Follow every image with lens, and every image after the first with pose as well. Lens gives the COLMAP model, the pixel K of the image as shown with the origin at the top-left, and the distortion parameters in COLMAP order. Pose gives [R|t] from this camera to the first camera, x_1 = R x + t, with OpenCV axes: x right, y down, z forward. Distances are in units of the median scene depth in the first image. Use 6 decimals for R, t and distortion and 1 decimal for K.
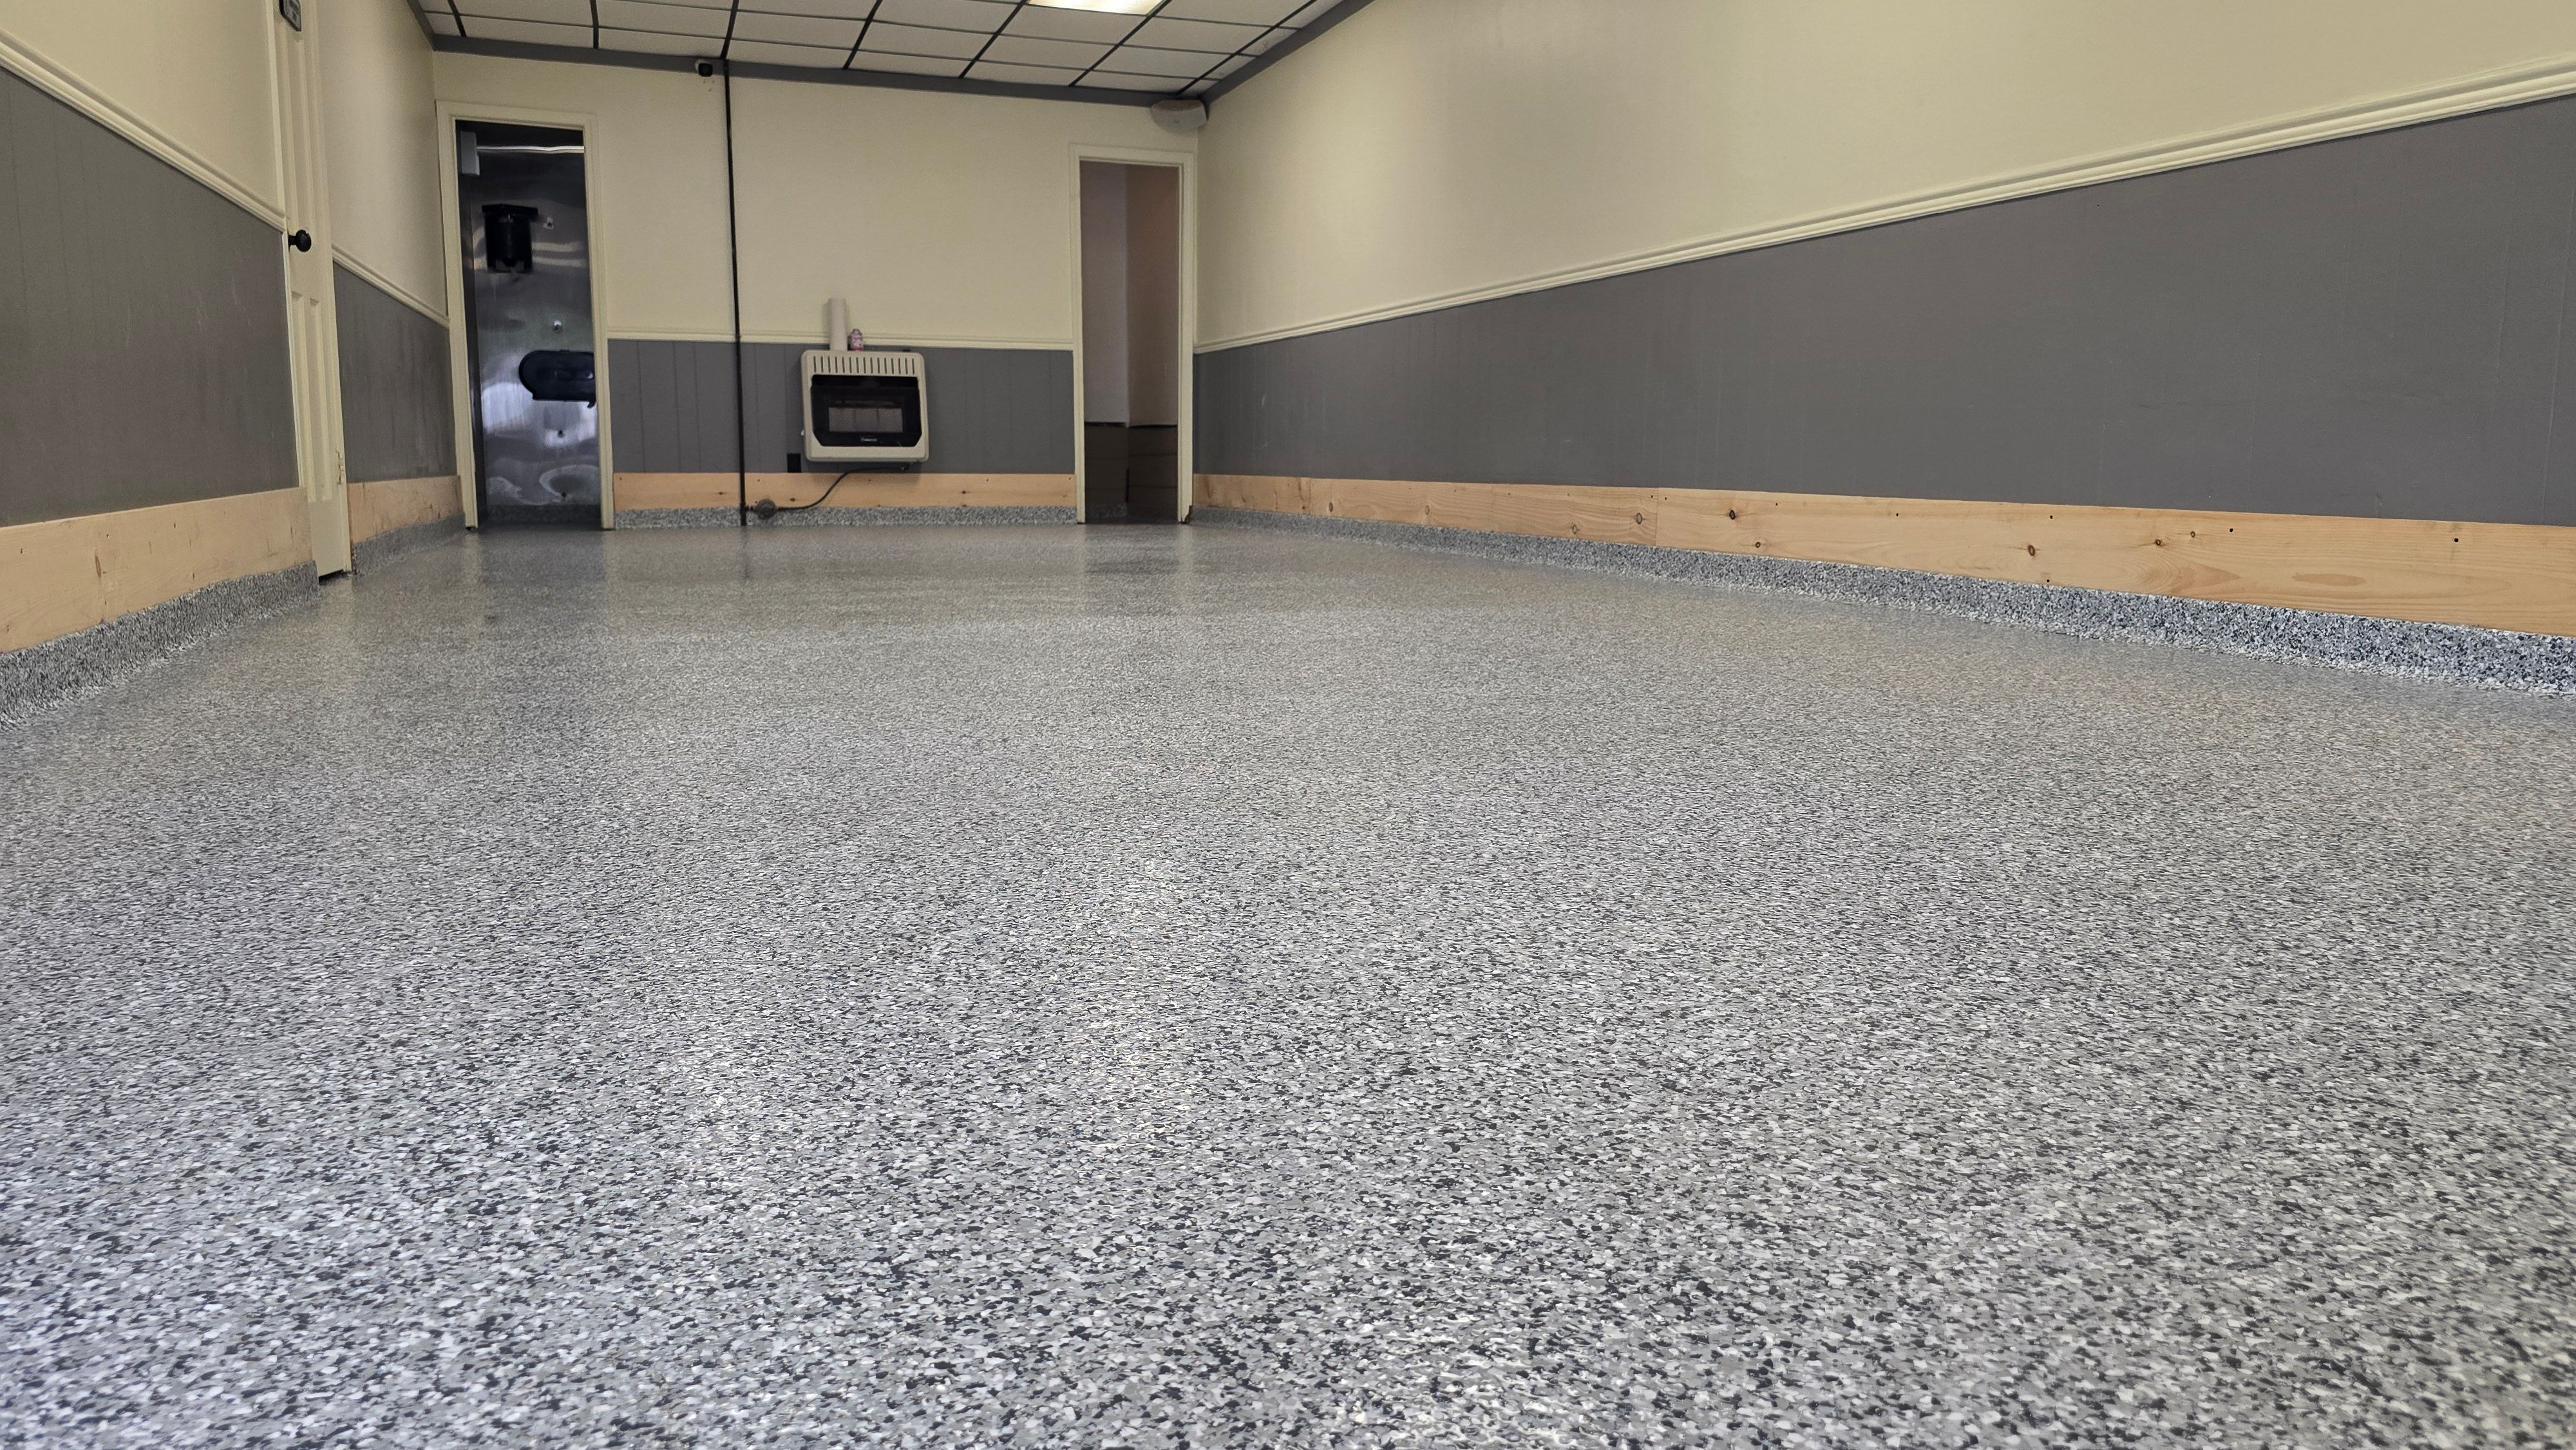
lens RADIAL K [[1704.7, 0, 1271.3], [0, 1704.7, 718.7], [0, 0, 1]] dist [0.088376, -0.106367]
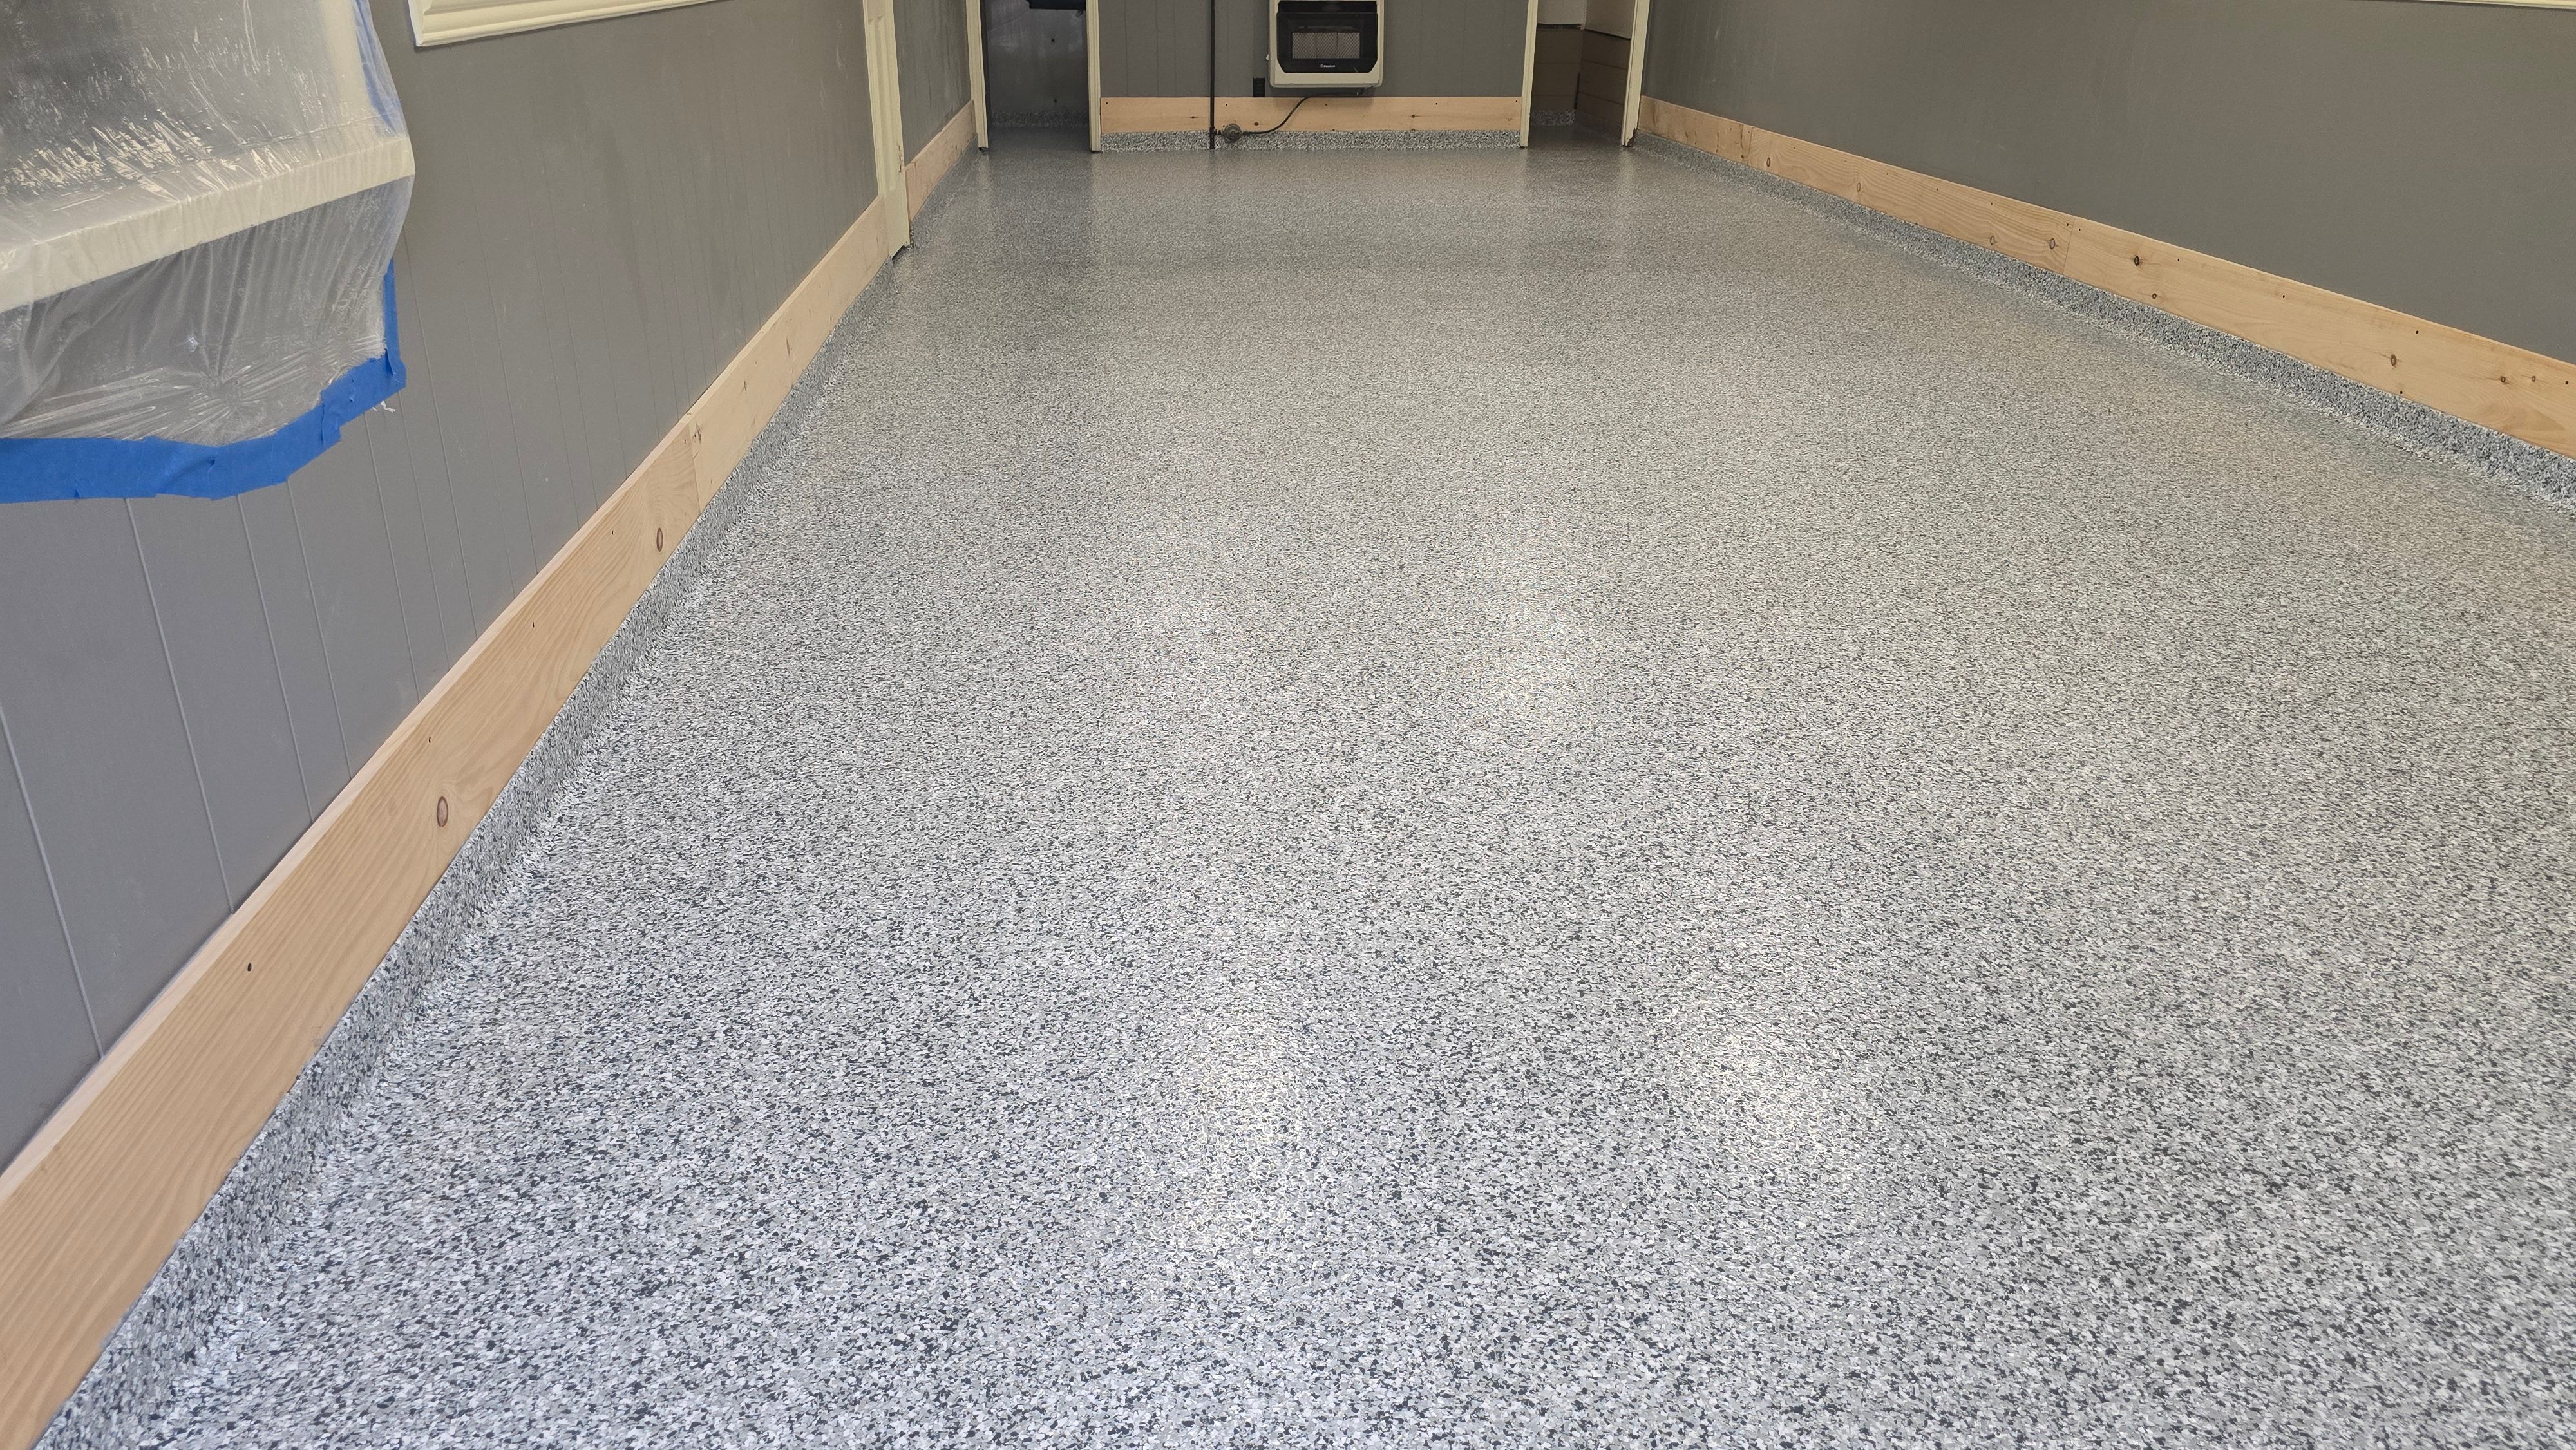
lens RADIAL K [[1704.7, 0, 1271.3], [0, 1704.7, 718.7], [0, 0, 1]] dist [0.088376, -0.106367]
pose [[0.966506, 0.104903, -0.234226, 0.035253], [-0.038181, 0.961263, 0.272975, -0.107710], [0.253789, -0.254889, 0.933072, -0.158235]]
